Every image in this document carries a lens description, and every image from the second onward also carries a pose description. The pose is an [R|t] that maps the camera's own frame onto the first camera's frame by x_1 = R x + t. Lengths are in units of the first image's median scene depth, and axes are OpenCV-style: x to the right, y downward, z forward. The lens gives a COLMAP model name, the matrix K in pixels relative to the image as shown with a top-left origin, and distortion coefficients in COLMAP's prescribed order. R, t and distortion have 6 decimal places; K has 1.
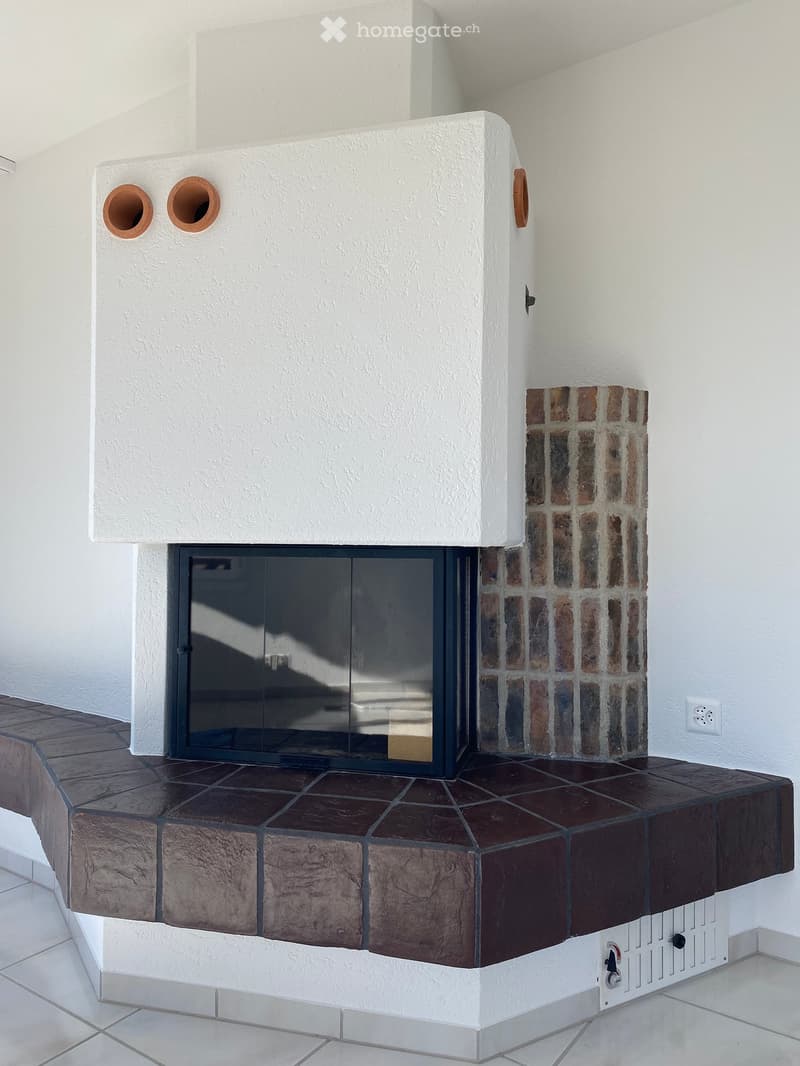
lens RADIAL K [[808.9, 0, 397.5], [0, 808.9, 535.2], [0, 0, 1]] dist [0.038462, -0.034488]
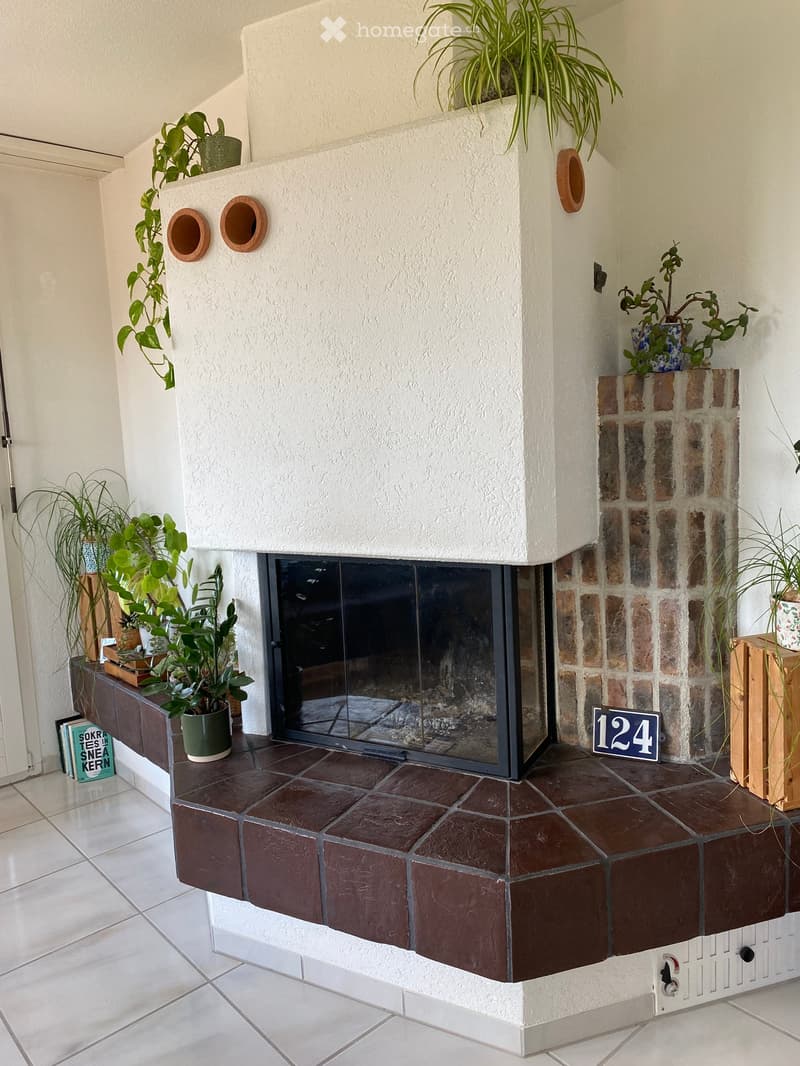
lens RADIAL K [[808.9, 0, 407.7], [0, 808.9, 529.9], [0, 0, 1]] dist [0.038462, -0.034488]
pose [[0.969739, -0.020800, -0.243255, 0.172393], [0.055872, 0.988830, 0.138181, -0.149631], [0.237663, -0.147591, 0.960069, 0.024201]]
